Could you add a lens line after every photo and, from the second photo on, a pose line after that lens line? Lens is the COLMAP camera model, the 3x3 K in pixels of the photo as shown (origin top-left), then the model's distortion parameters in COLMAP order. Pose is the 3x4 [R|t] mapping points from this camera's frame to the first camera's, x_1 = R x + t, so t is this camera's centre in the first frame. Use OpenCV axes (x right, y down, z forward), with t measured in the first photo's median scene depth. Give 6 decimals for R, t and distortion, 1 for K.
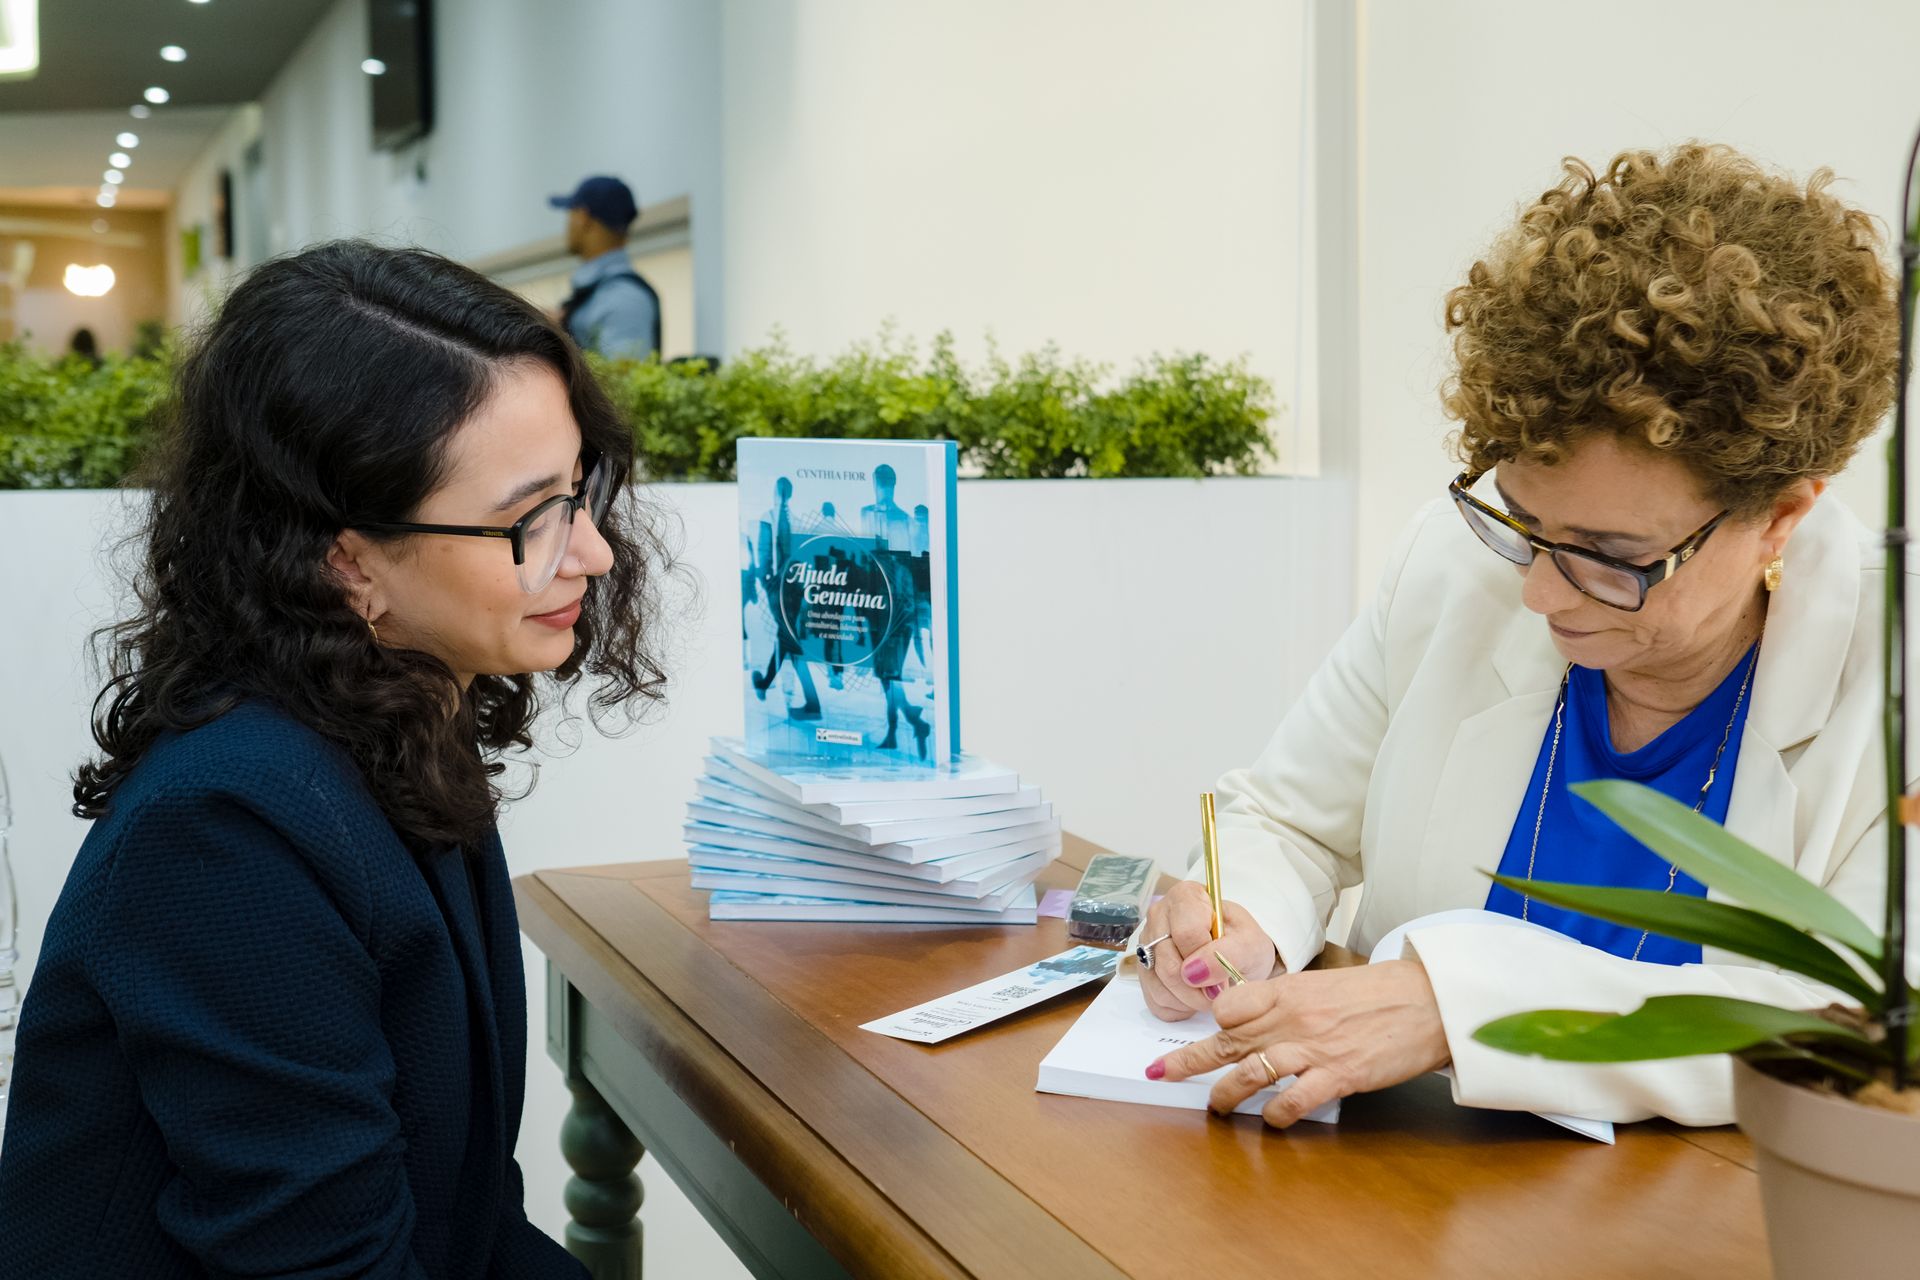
lens RADIAL K [[2077.9, 0, 963.1], [0, 2077.9, 663.7], [0, 0, 1]] dist [-0.014422, 0.000000]
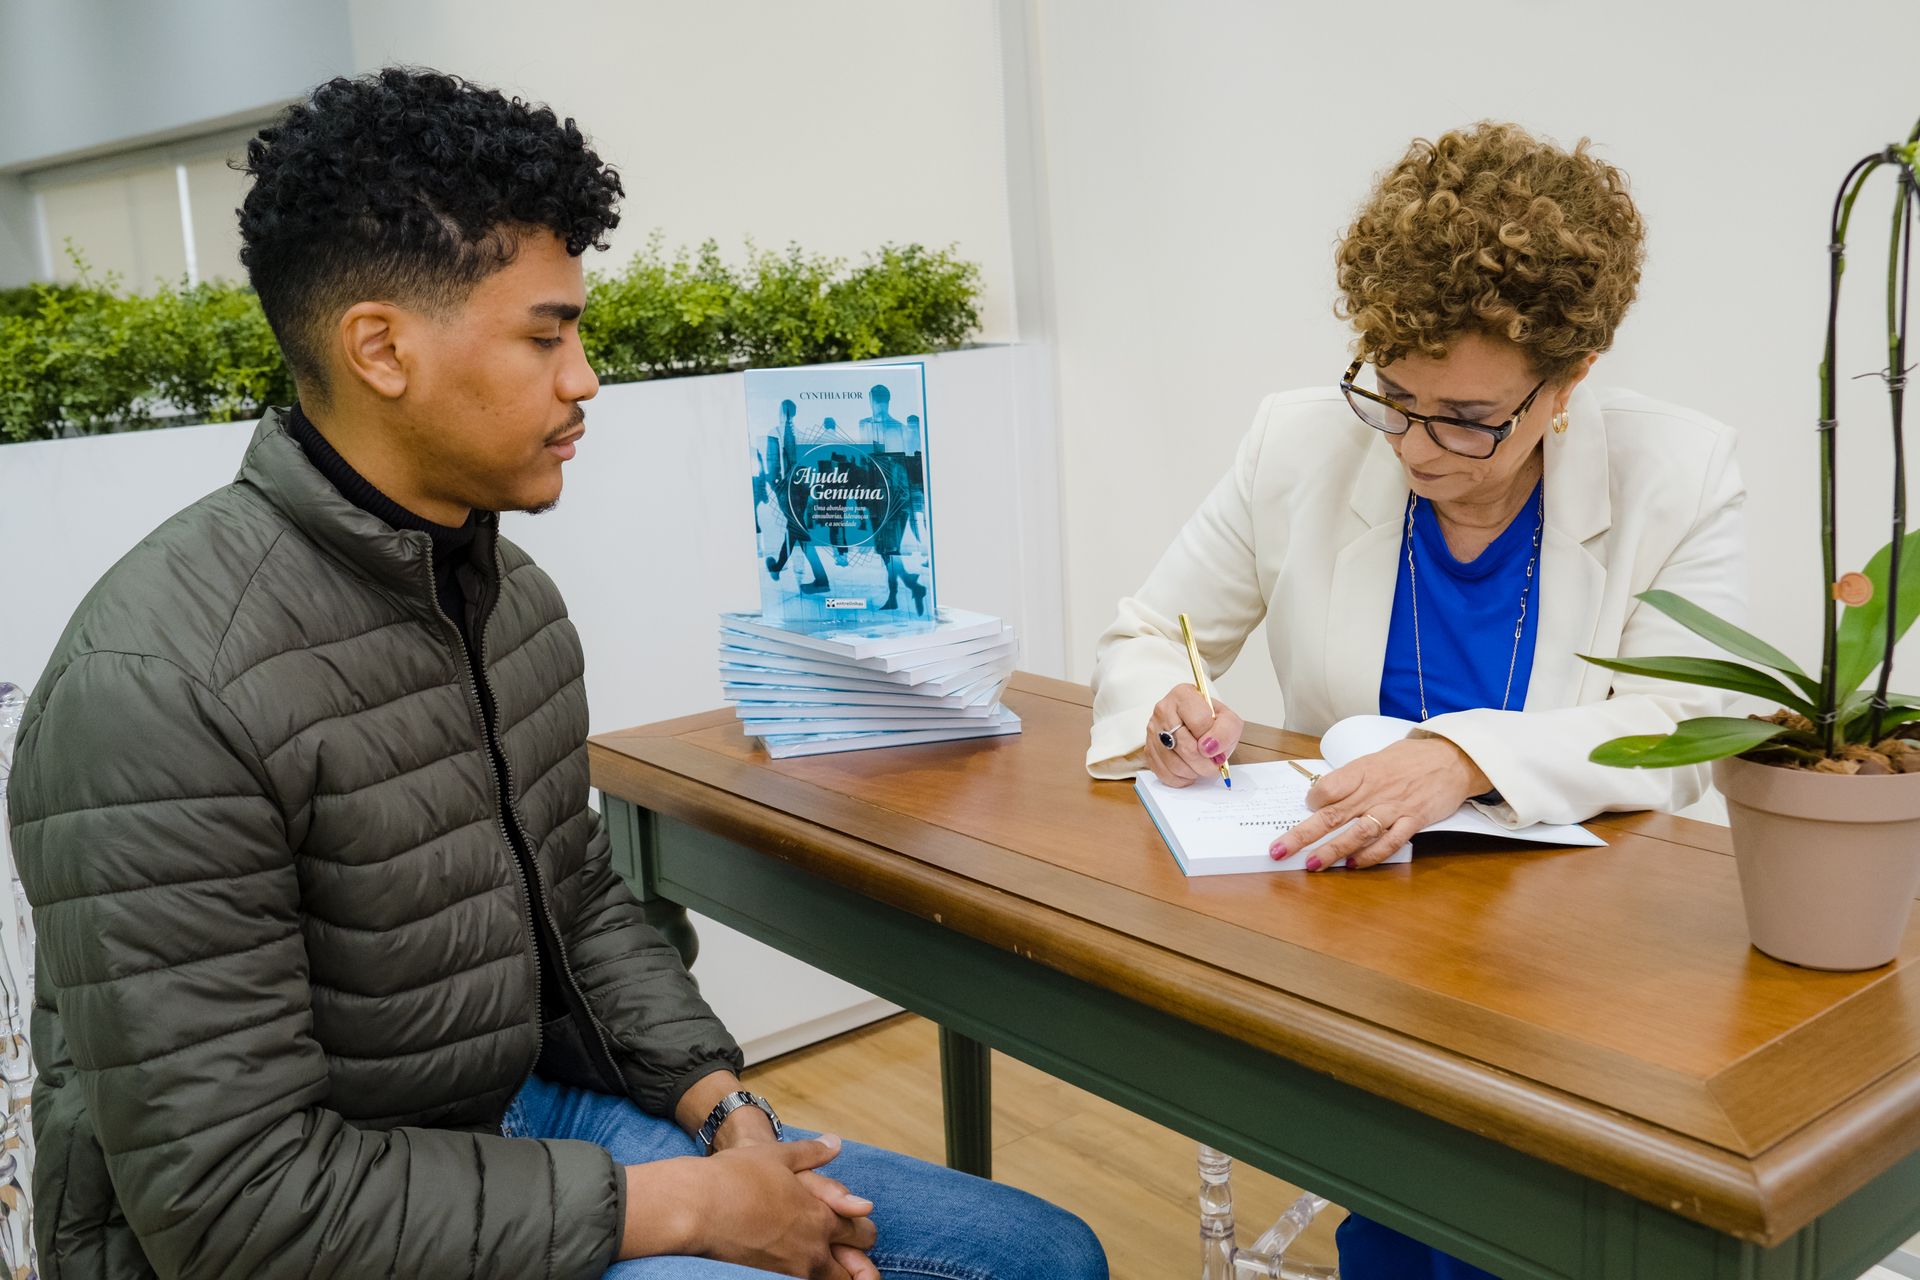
lens RADIAL K [[1942.0, 0, 939.1], [0, 1942.0, 610.7], [0, 0, 1]] dist [0.002462, 0.000000]
pose [[0.970299, -0.099645, 0.220433, -0.265657], [0.086305, 0.993851, 0.069367, -0.037244], [-0.225990, -0.048282, 0.972932, -0.152630]]
